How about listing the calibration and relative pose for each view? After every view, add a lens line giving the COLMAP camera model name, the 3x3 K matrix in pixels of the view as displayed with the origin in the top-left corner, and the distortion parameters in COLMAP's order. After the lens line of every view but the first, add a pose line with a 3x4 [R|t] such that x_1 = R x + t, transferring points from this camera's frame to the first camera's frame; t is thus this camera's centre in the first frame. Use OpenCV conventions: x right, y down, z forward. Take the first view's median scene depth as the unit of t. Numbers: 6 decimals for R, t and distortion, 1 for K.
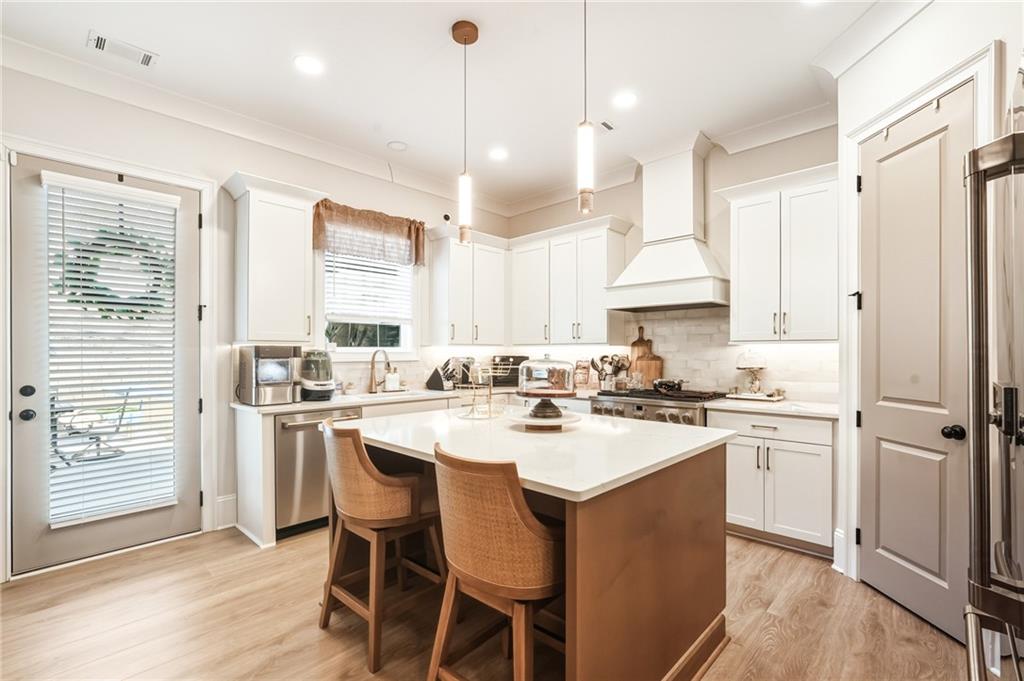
lens RADIAL K [[461.2, 0, 511.2], [0, 461.2, 350.5], [0, 0, 1]] dist [-0.017298, 0.009503]
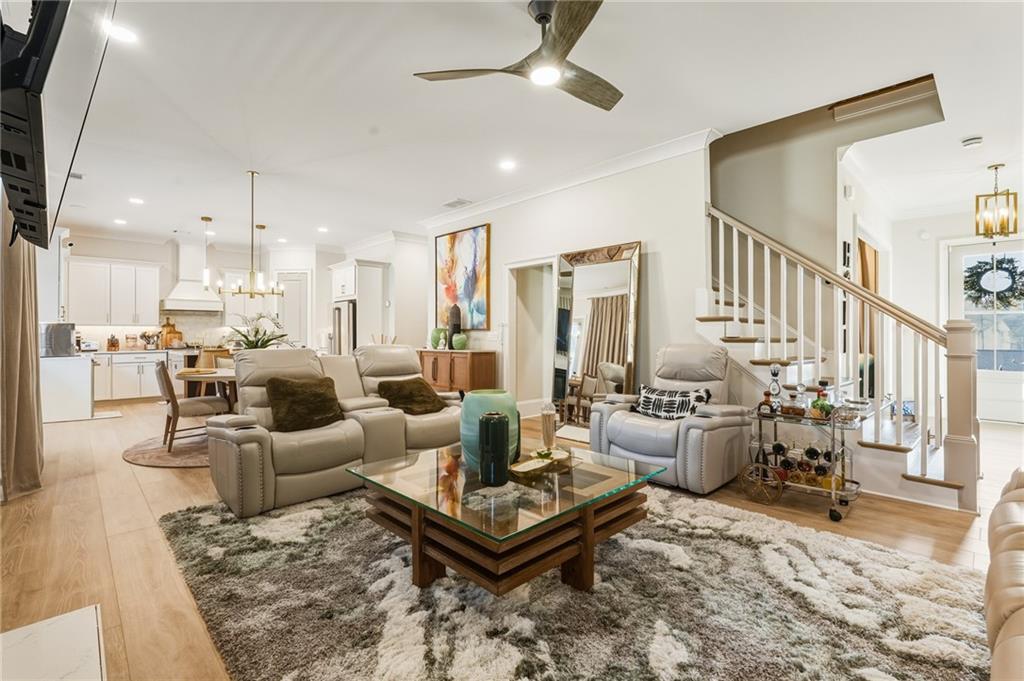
lens RADIAL K [[453.3, 0, 512.0], [0, 453.3, 340.5], [0, 0, 1]] dist [-0.000878, 0.000047]
pose [[0.038414, -0.009387, 0.999218, -2.186542], [0.002756, 0.999953, 0.009288, 0.046005], [-0.999258, 0.002397, 0.038438, -0.796030]]
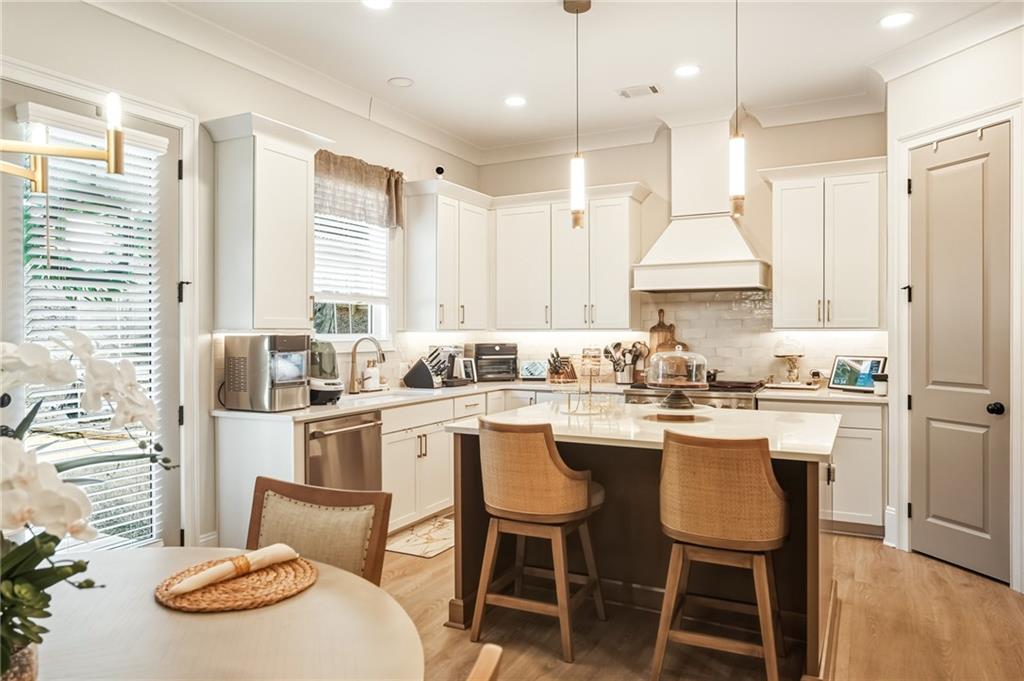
lens RADIAL K [[692.6, 0, 513.2], [0, 692.6, 329.3], [0, 0, 1]] dist [0.000628, 0.003192]
pose [[0.959087, -0.001660, 0.283105, -0.471541], [0.001300, 0.999998, 0.001459, -0.021670], [-0.283107, -0.001032, 0.959088, -0.241392]]
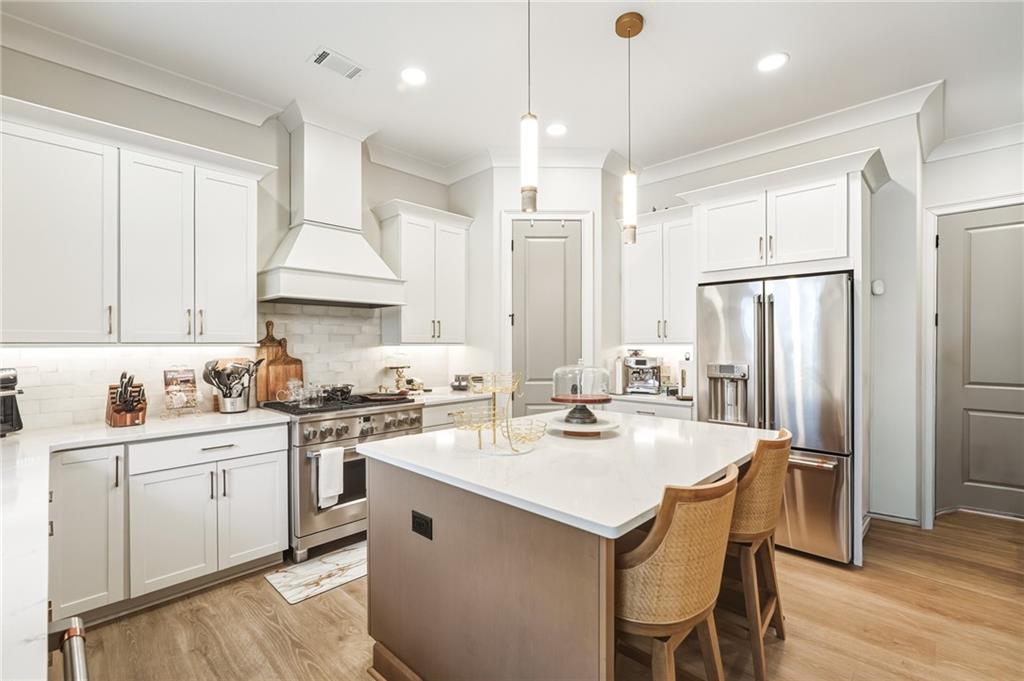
lens RADIAL K [[453.3, 0, 512.0], [0, 453.3, 340.5], [0, 0, 1]] dist [-0.000878, 0.000047]
pose [[0.006874, 0.008989, 0.999936, -0.614697], [-0.001190, 0.999959, -0.008981, -0.017832], [-0.999976, -0.001128, 0.006884, 0.768545]]
